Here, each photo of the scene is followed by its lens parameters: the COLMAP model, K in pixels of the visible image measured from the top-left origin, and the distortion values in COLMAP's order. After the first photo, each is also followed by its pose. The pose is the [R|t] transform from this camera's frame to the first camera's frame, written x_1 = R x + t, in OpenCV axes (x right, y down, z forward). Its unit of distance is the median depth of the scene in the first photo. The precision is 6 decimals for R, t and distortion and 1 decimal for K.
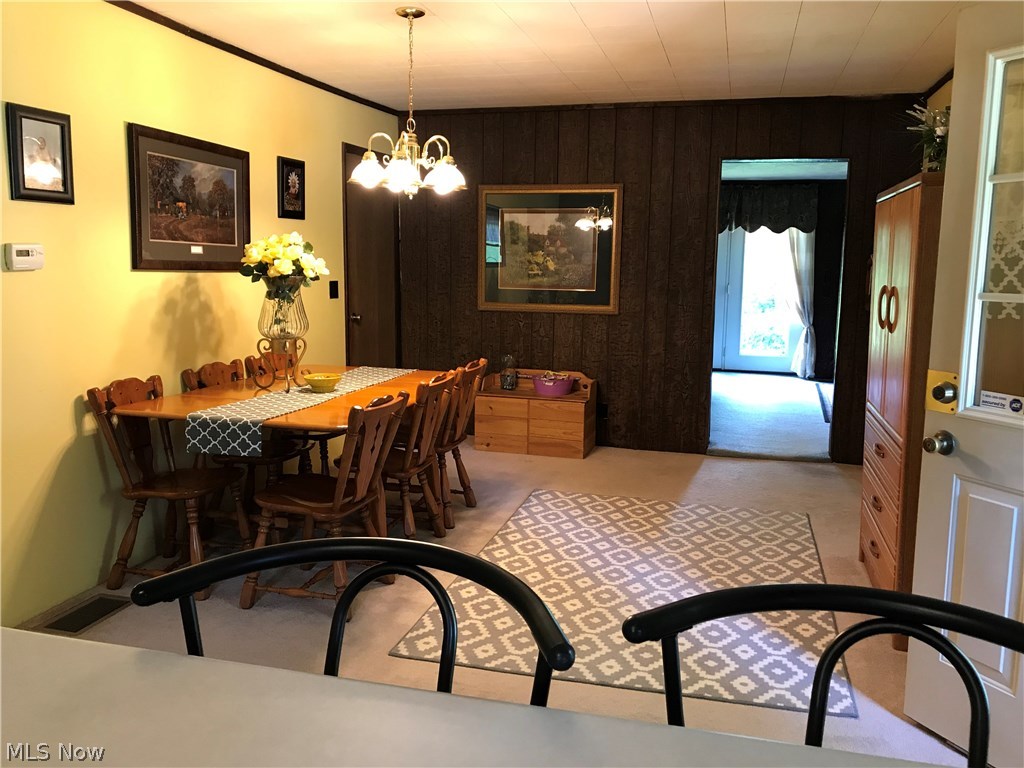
lens RADIAL K [[853.7, 0, 515.9], [0, 853.7, 377.7], [0, 0, 1]] dist [0.052499, -0.032176]
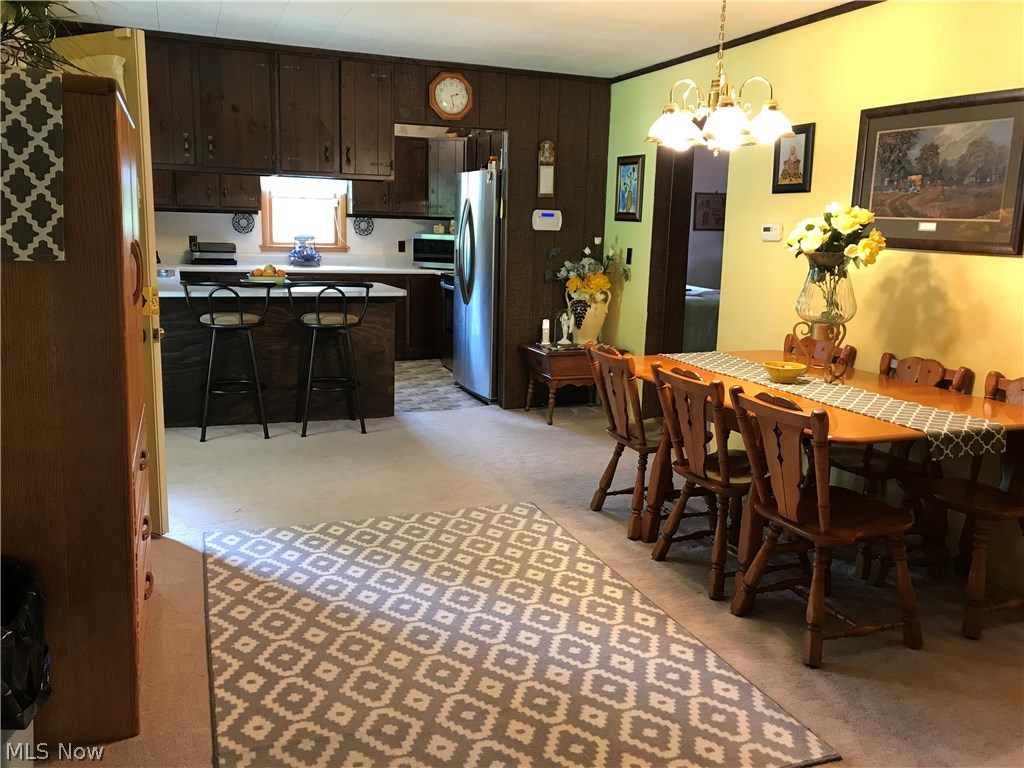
lens RADIAL K [[853.7, 0, 513.8], [0, 853.7, 386.9], [0, 0, 1]] dist [0.052499, -0.032176]
pose [[-0.810579, 0.076571, -0.580601, 0.509923], [-0.118280, 0.949579, 0.290362, -0.201421], [0.573560, 0.304035, -0.760652, 1.494585]]
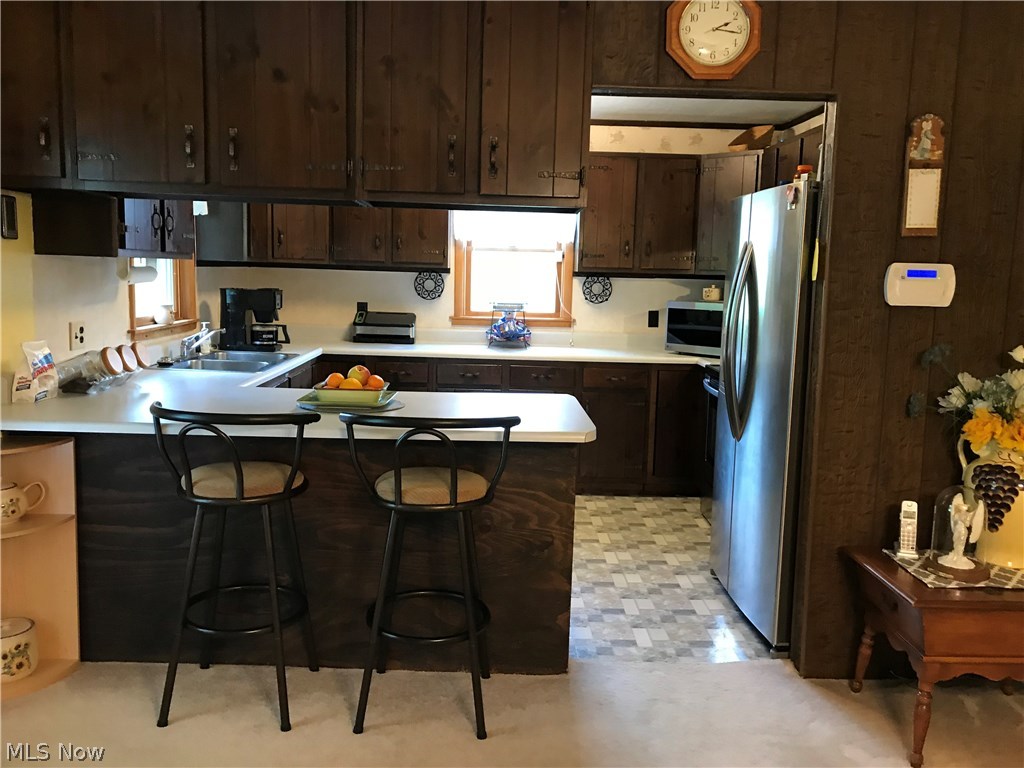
lens RADIAL K [[853.7, 0, 511.7], [0, 853.7, 378.2], [0, 0, 1]] dist [0.052499, -0.032176]
pose [[-0.962647, -0.003167, -0.270740, 0.302463], [-0.074999, 0.963925, 0.255390, -0.167602], [0.260164, 0.266156, -0.928157, 1.200774]]
